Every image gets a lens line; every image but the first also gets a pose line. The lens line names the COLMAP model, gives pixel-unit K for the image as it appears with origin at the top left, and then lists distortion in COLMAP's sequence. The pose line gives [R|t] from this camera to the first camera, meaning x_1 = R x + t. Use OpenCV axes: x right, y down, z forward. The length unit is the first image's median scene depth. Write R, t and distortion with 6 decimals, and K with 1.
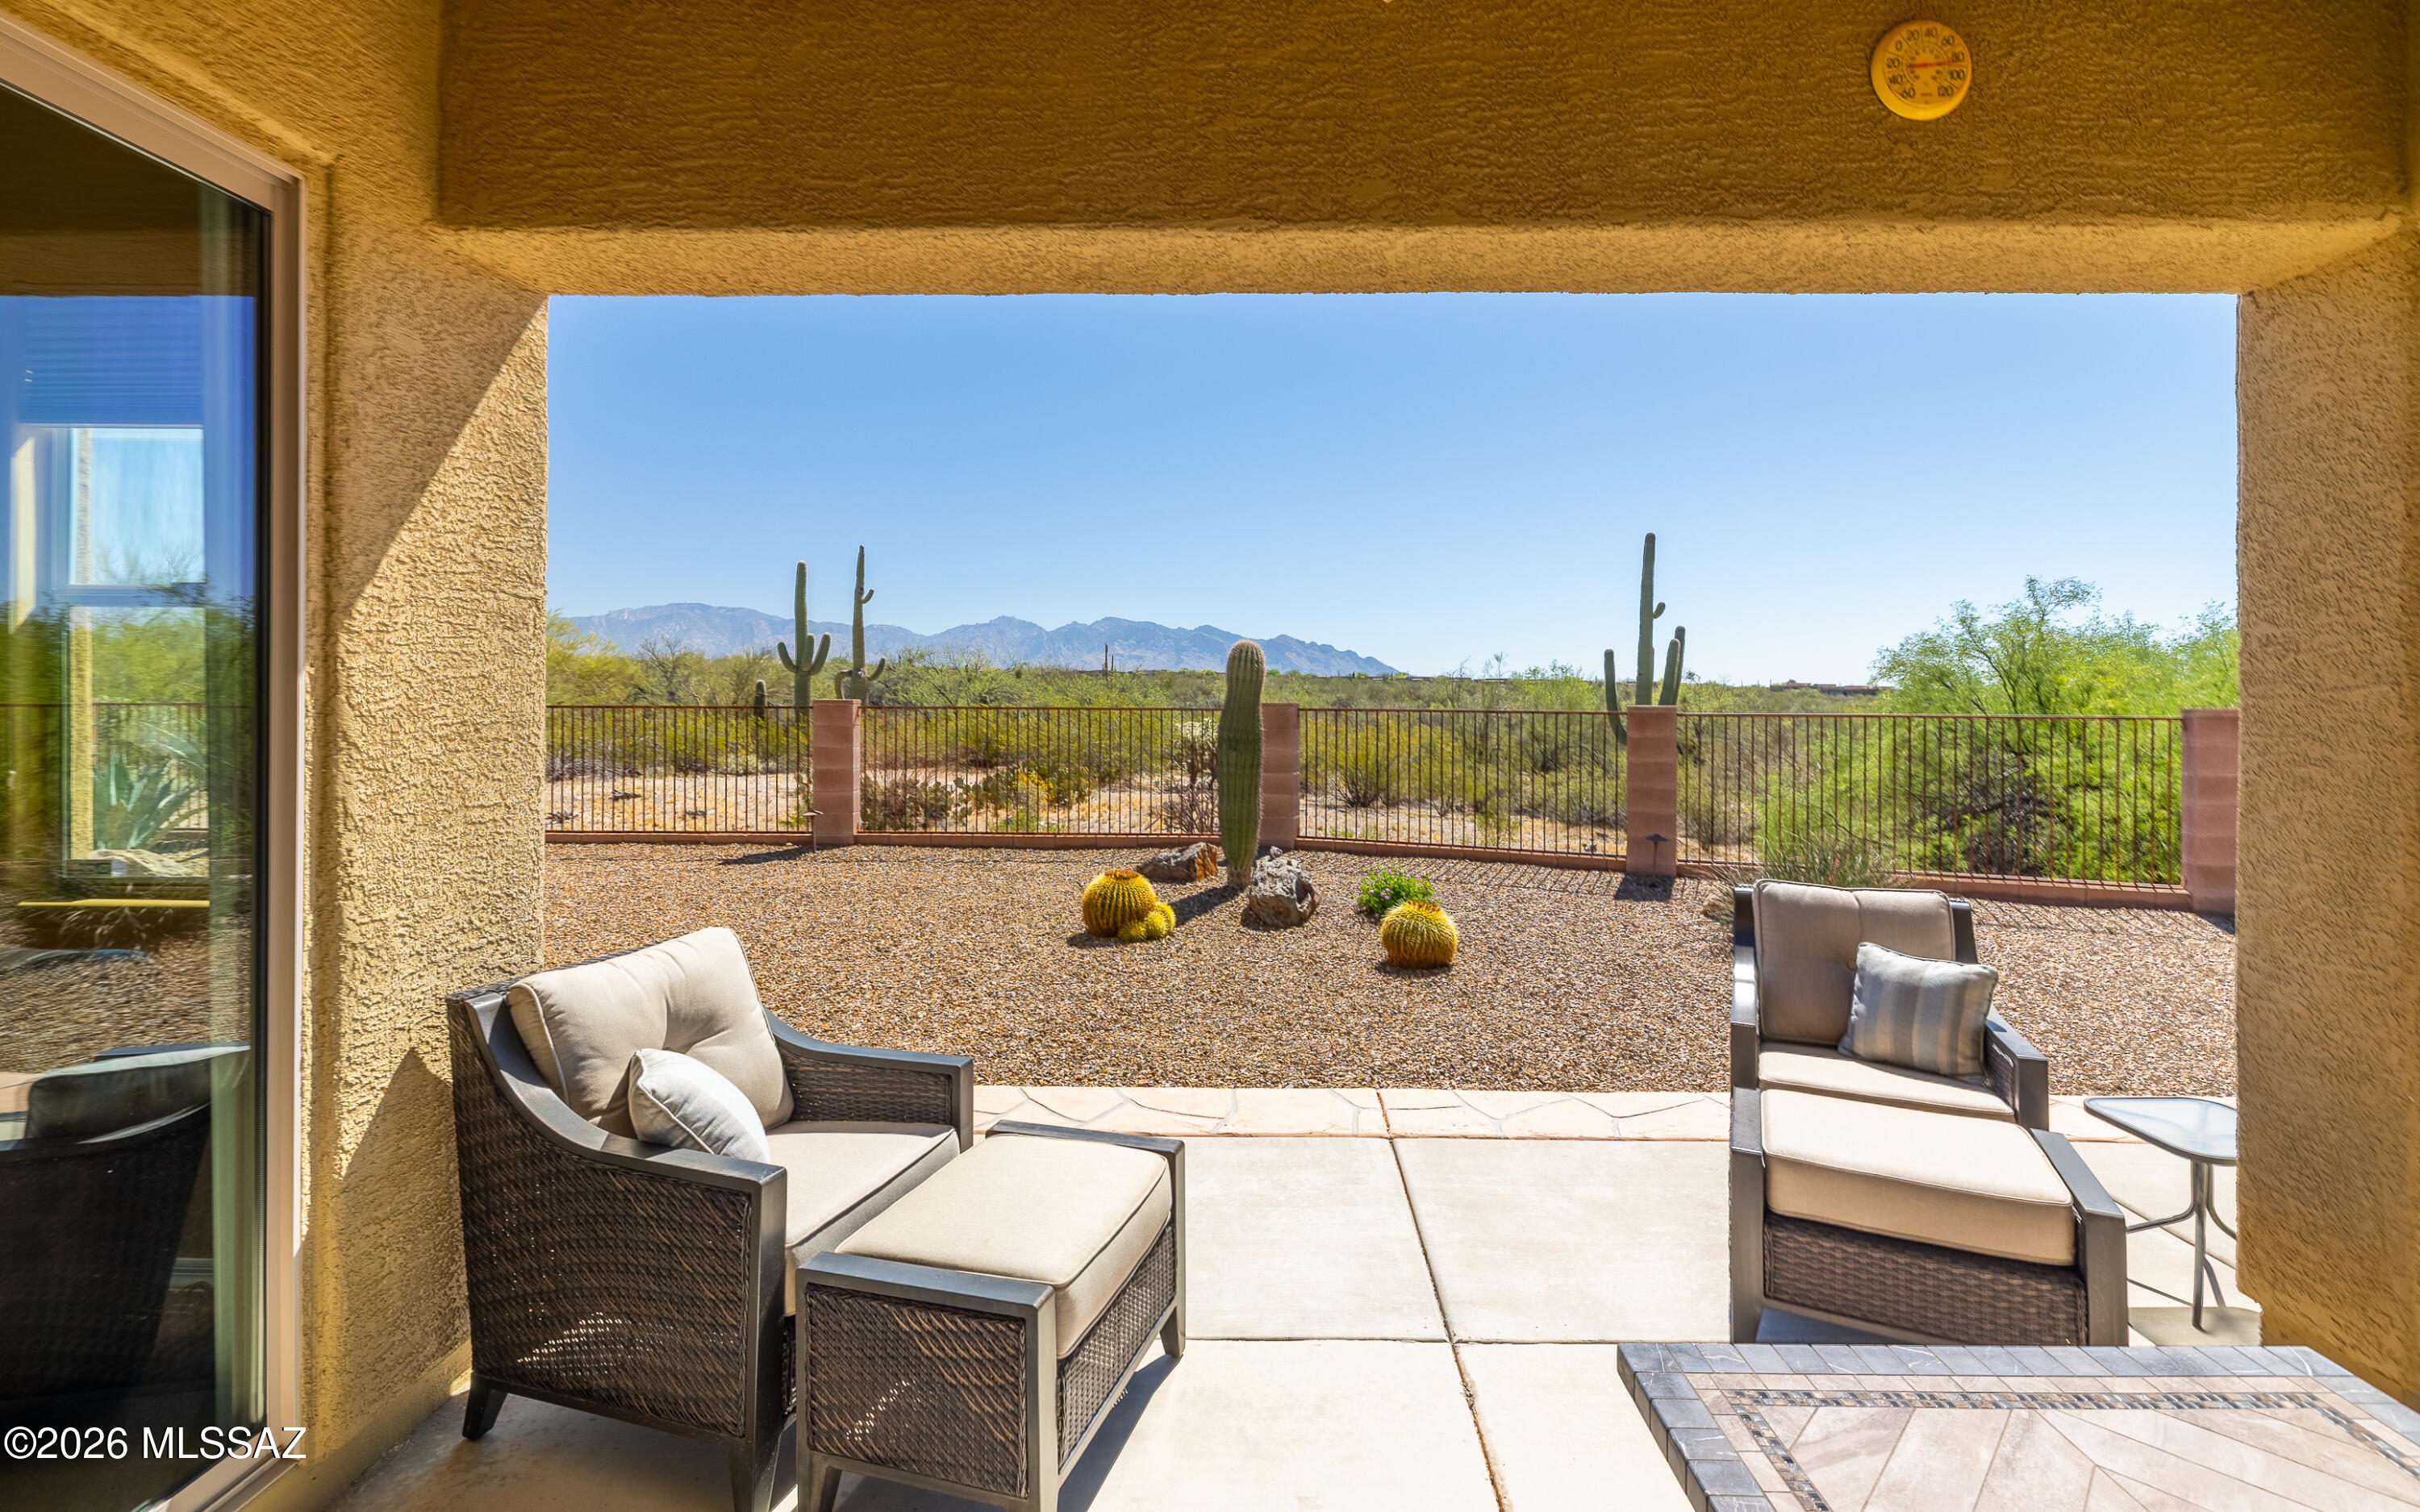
lens RADIAL K [[1029.2, 0, 1240.7], [0, 1029.2, 718.0], [0, 0, 1]] dist [0.001594, -0.000027]
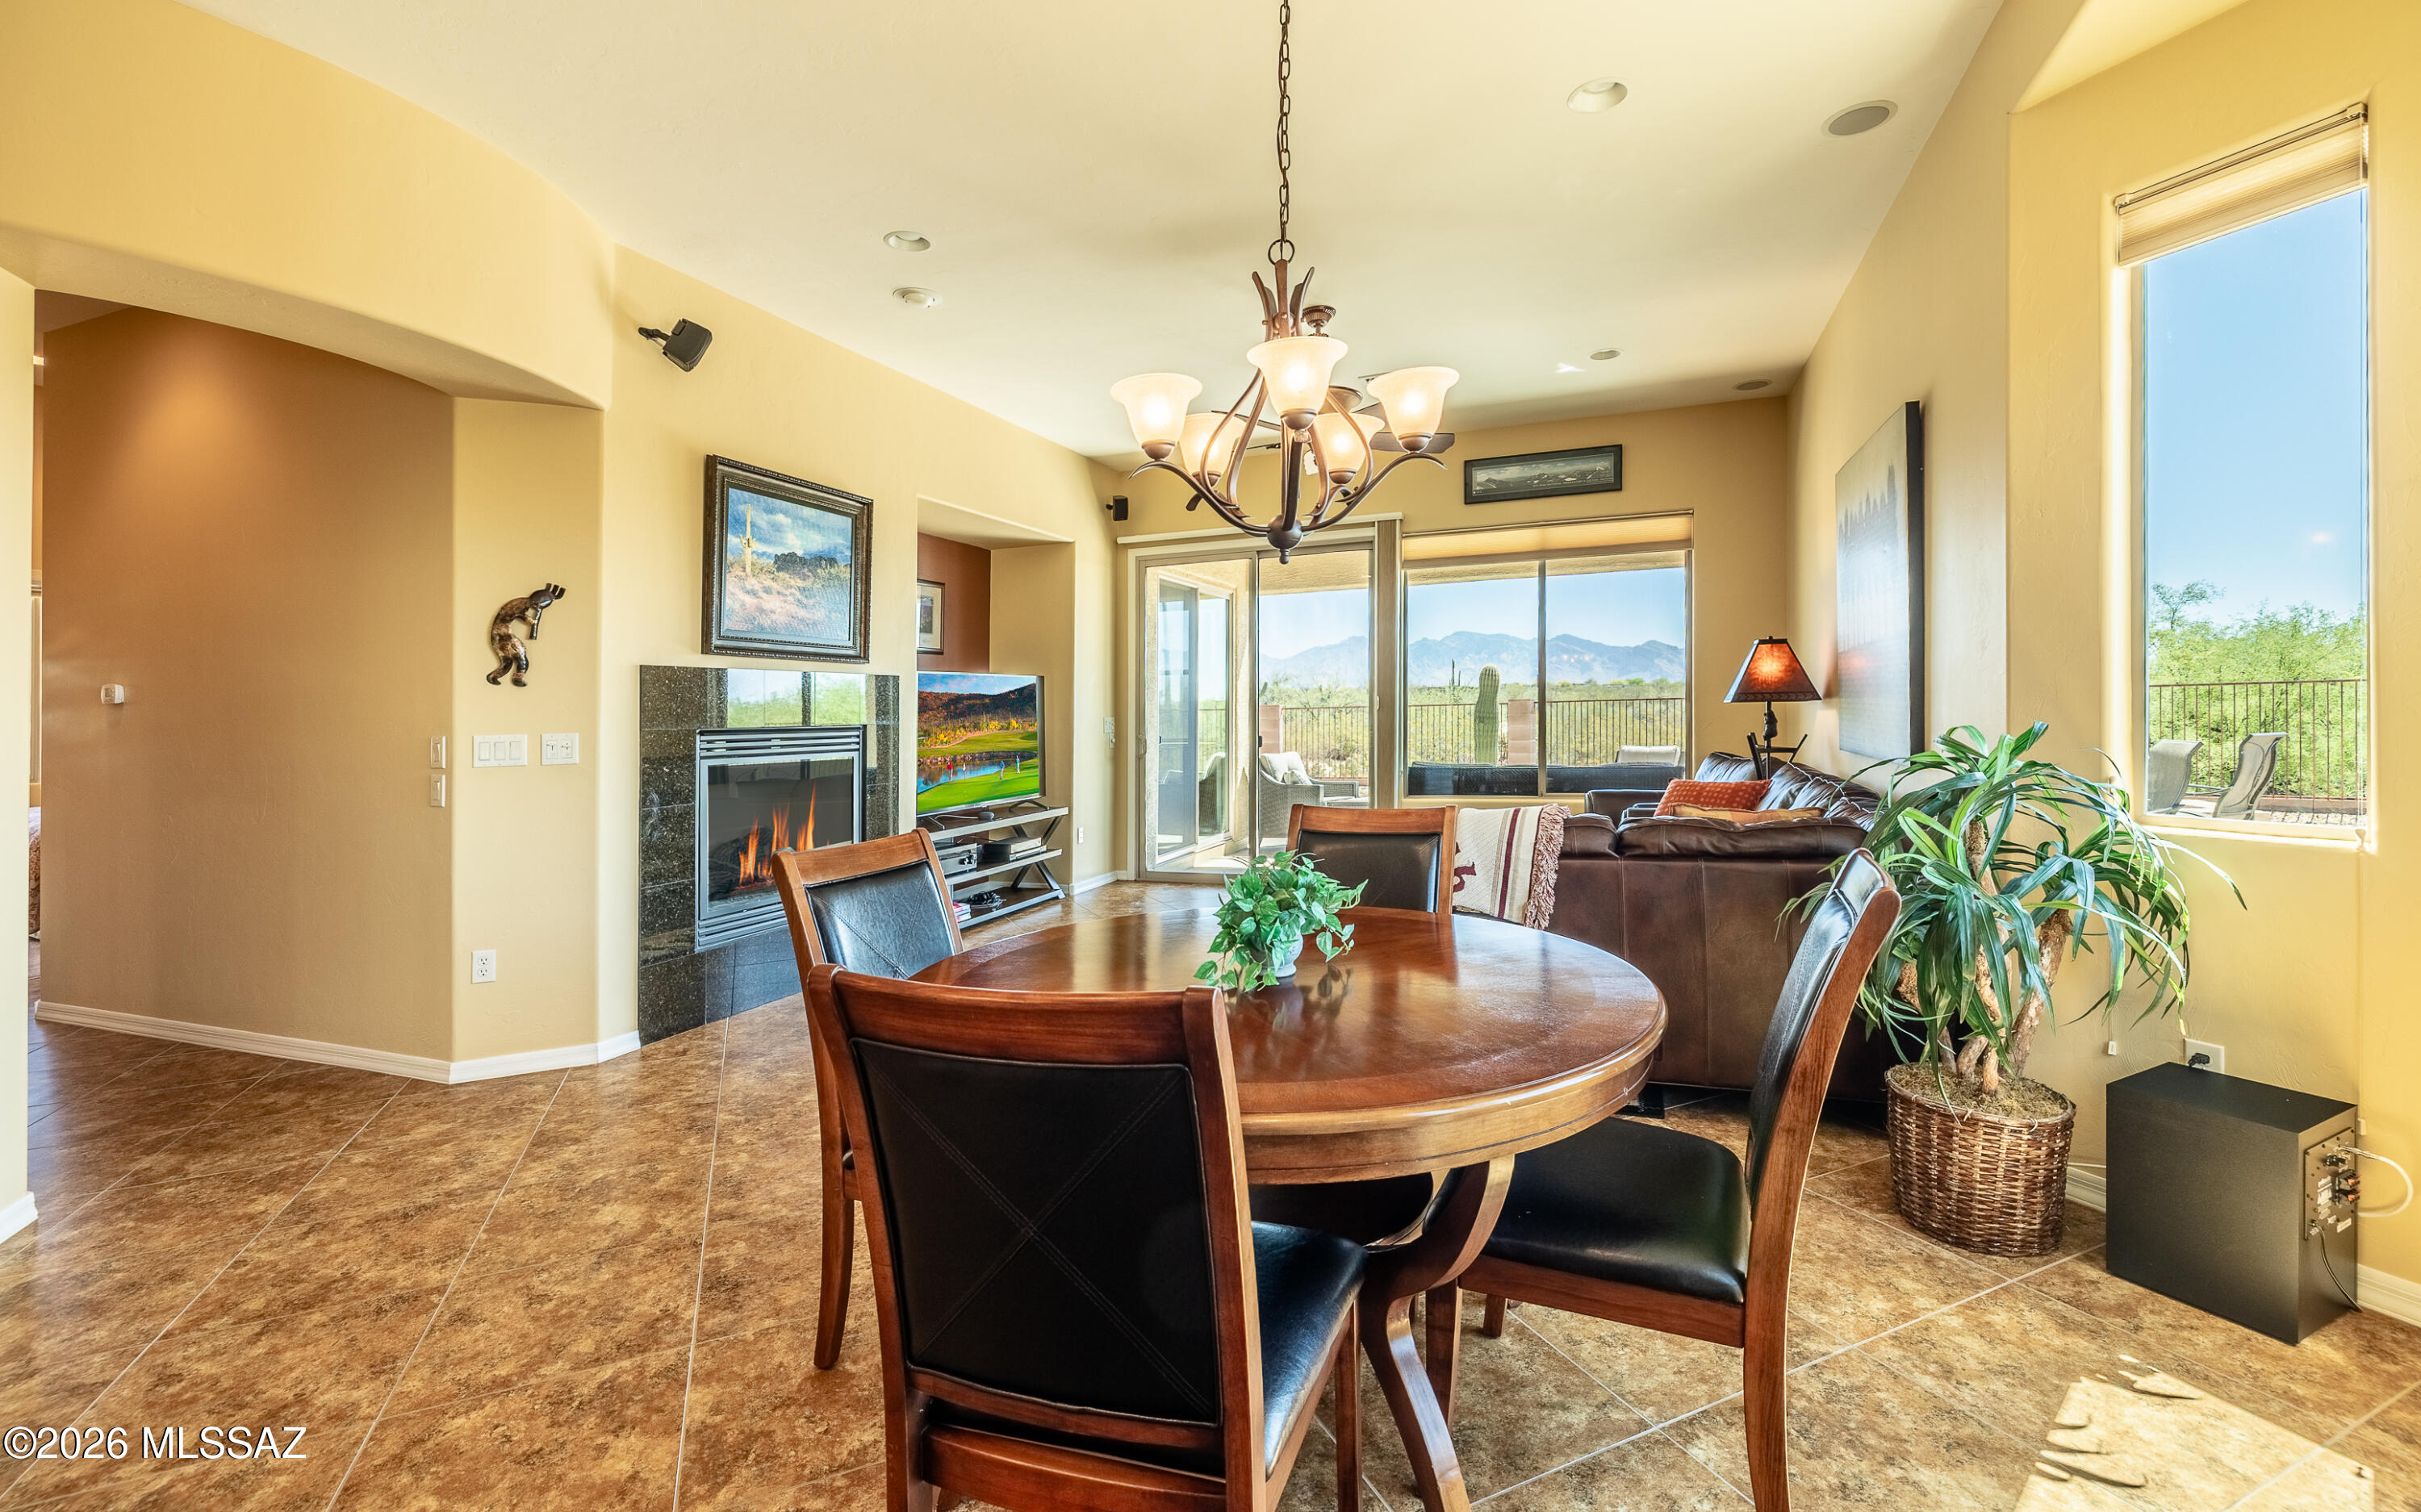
lens RADIAL K [[1029.7, 0, 1215.7], [0, 1029.7, 719.6], [0, 0, 1]] dist [0.001594, -0.000027]
pose [[0.935215, -0.022778, -0.353346, 0.228349], [0.017493, 0.999682, -0.018145, 0.058868], [0.353647, 0.010789, 0.935317, -1.070268]]
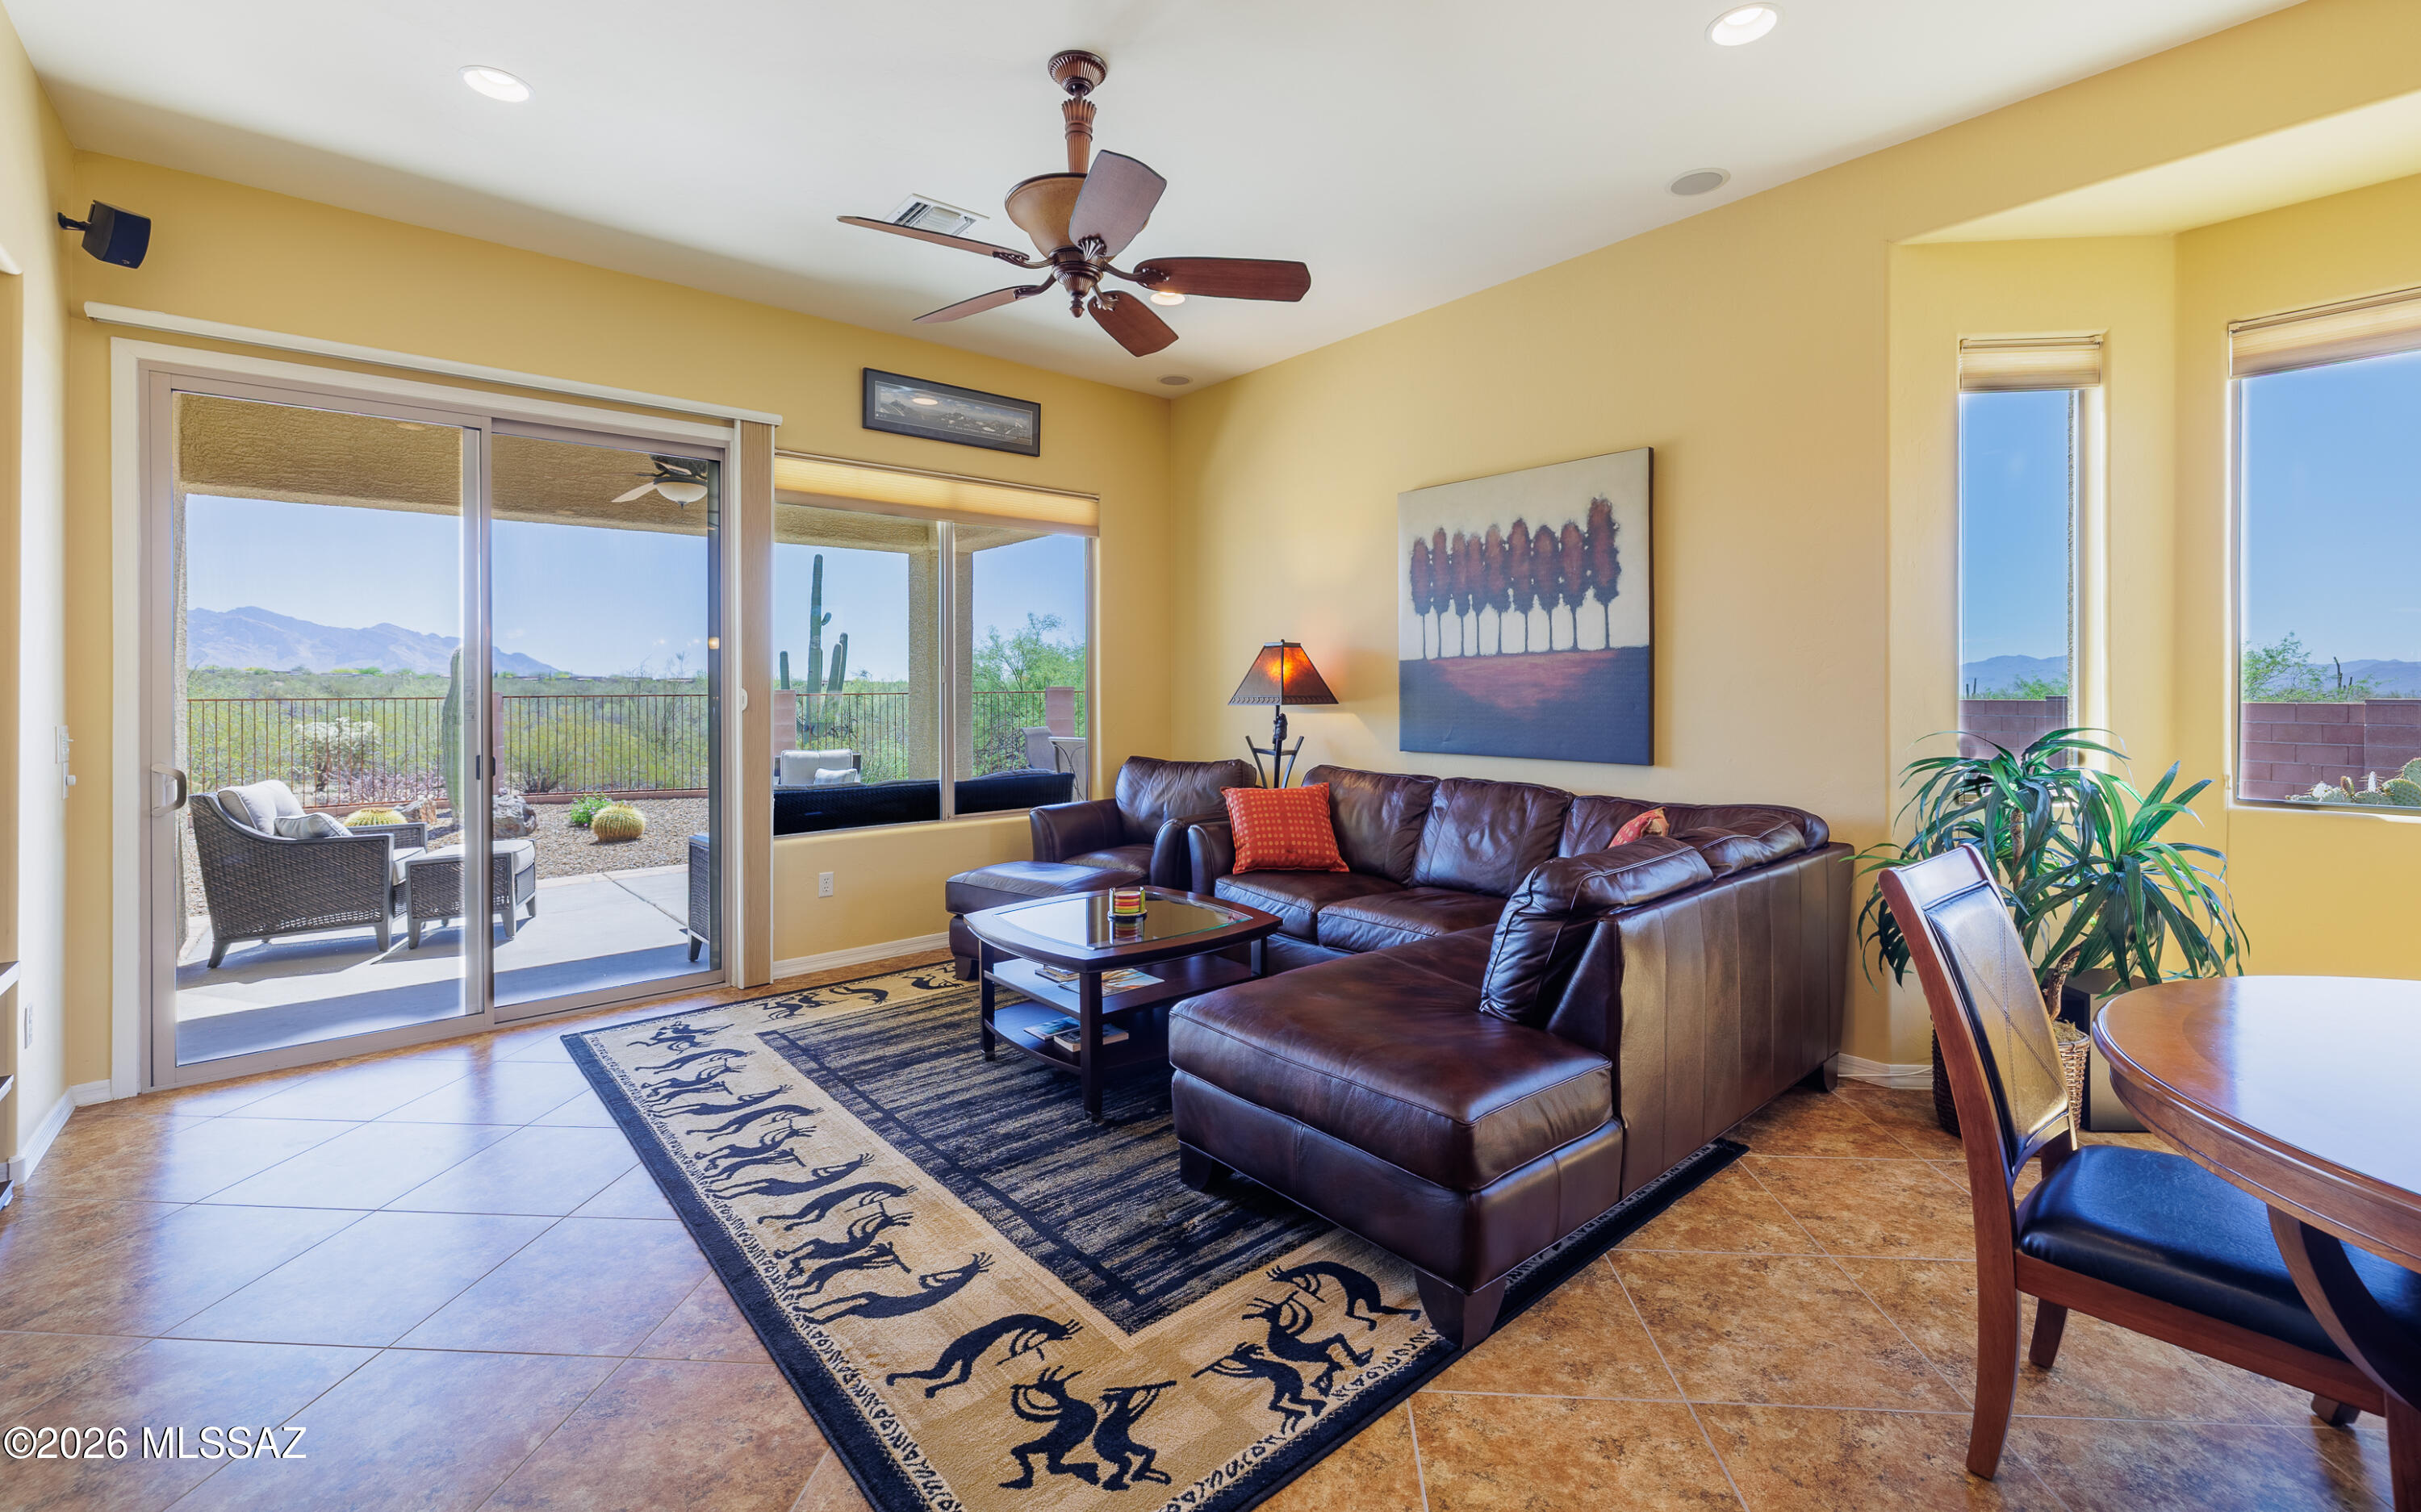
lens RADIAL K [[1029.7, 0, 1209.4], [0, 1029.7, 691.0], [0, 0, 1]] dist [0.001594, -0.000027]
pose [[0.754787, -0.009629, 0.655899, -0.170544], [0.026591, 0.999520, -0.015926, 0.040861], [-0.655431, 0.029461, 0.754681, -0.769254]]
